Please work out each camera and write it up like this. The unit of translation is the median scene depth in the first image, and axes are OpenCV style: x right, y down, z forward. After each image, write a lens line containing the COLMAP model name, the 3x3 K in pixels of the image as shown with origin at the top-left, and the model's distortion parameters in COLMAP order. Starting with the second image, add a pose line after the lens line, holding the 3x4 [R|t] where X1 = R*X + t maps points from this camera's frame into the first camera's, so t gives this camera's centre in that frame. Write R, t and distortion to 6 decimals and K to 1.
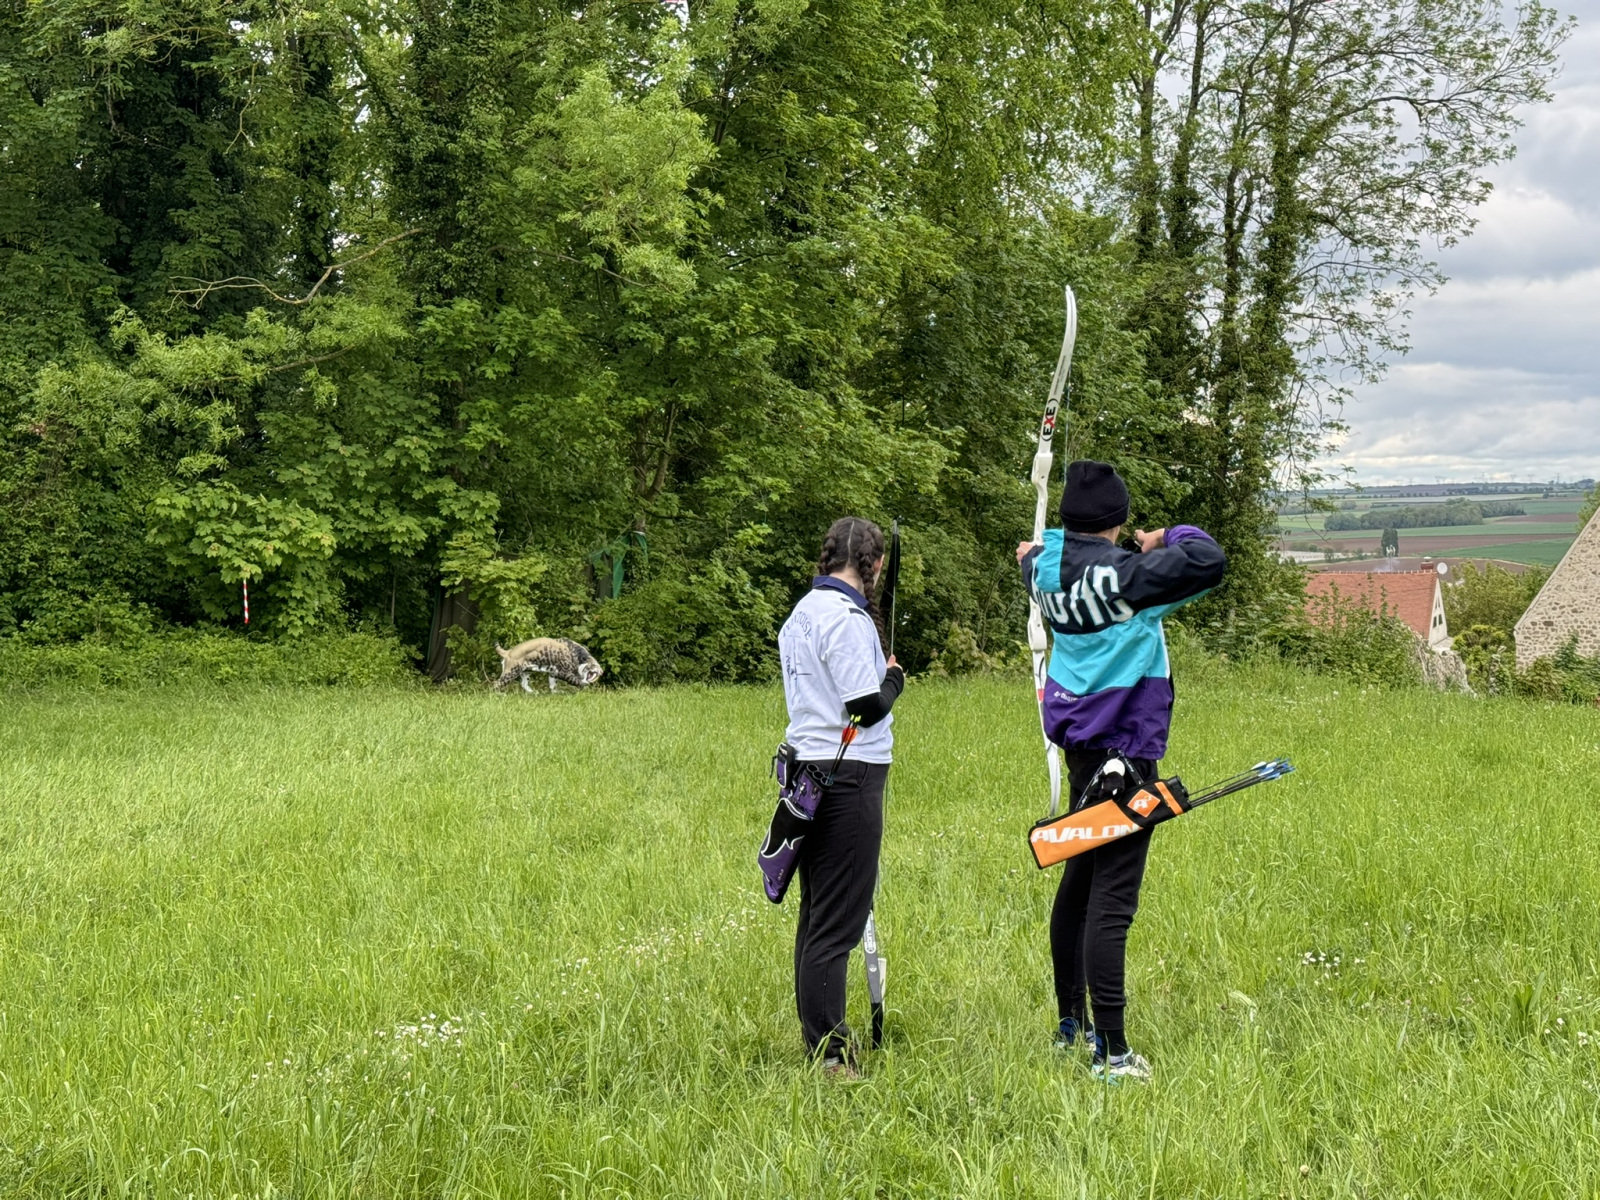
lens RADIAL K [[2232.1, 0, 800.1], [0, 2232.1, 598.9], [0, 0, 1]] dist [0.165986, 0.000000]
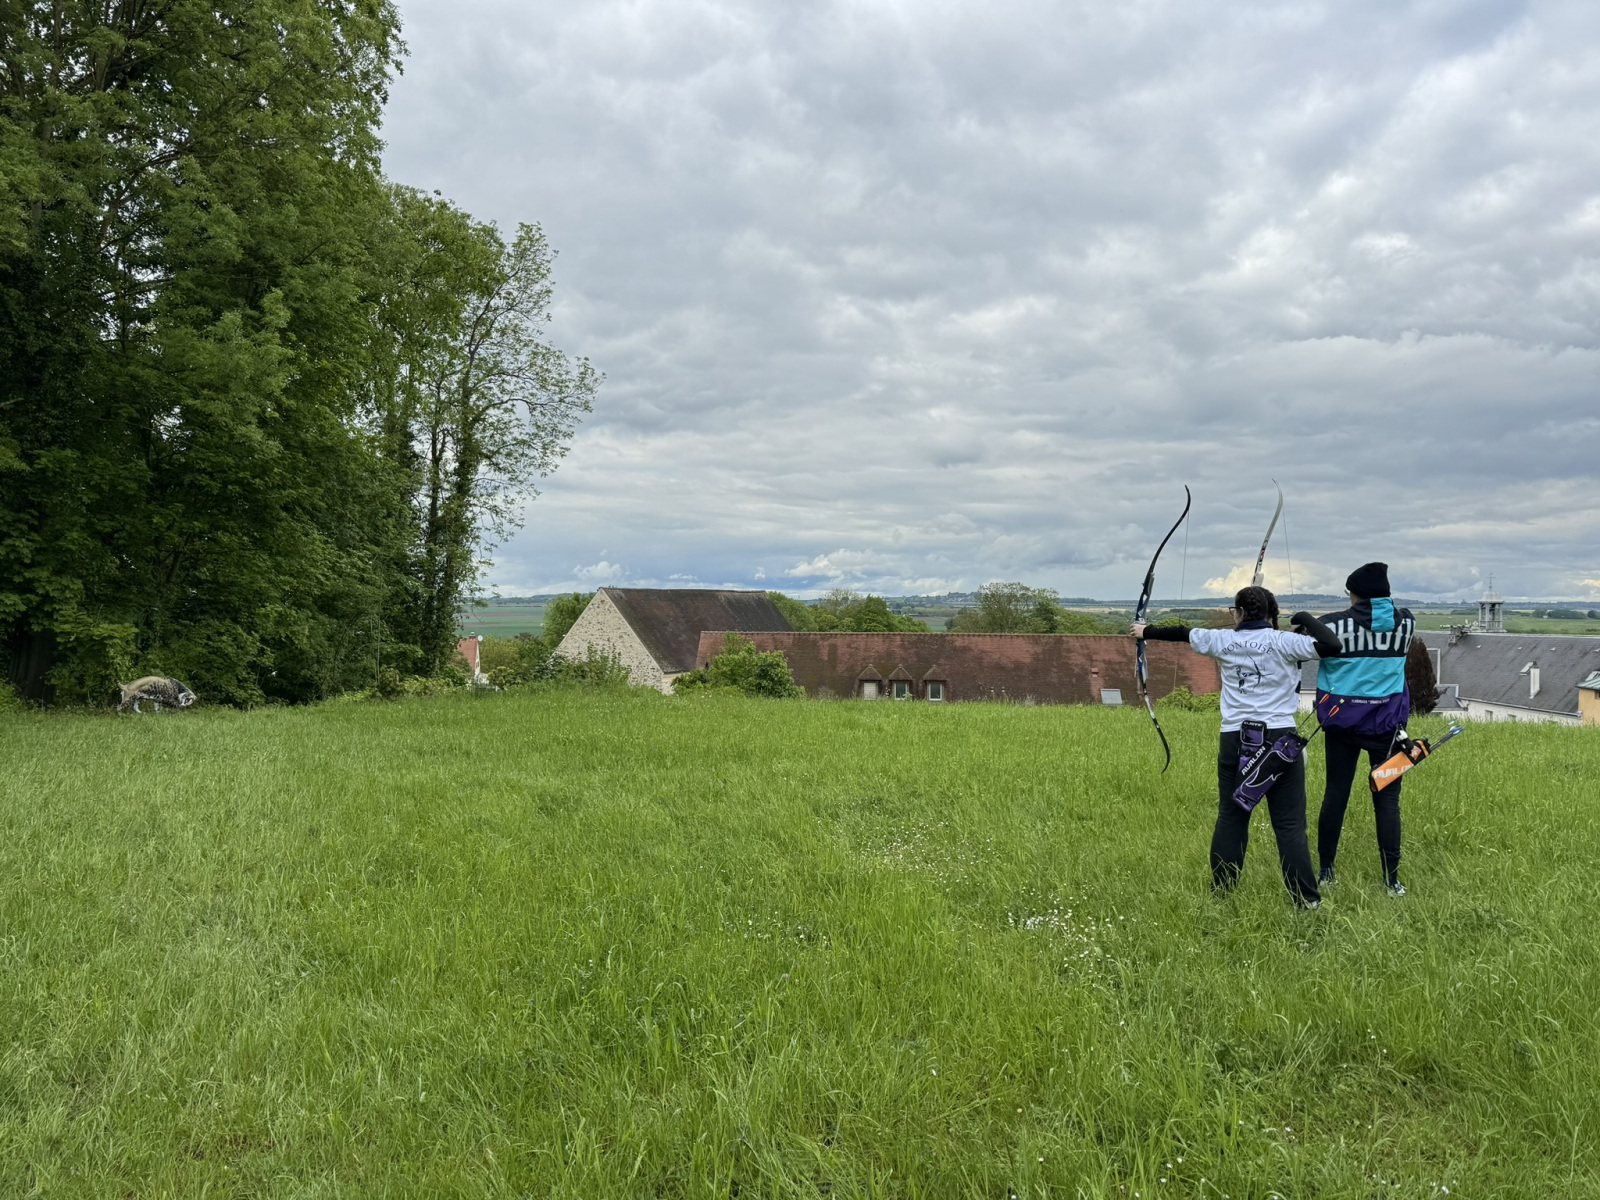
lens RADIAL K [[1125.1, 0, 800.1], [0, 1125.1, 607.3], [0, 0, 1]] dist [0.000785, -0.002325]
pose [[0.822887, 0.022888, 0.567743, -0.166769], [0.000938, 0.999132, -0.041639, 0.002639], [-0.568204, 0.034797, 0.822152, 0.116628]]
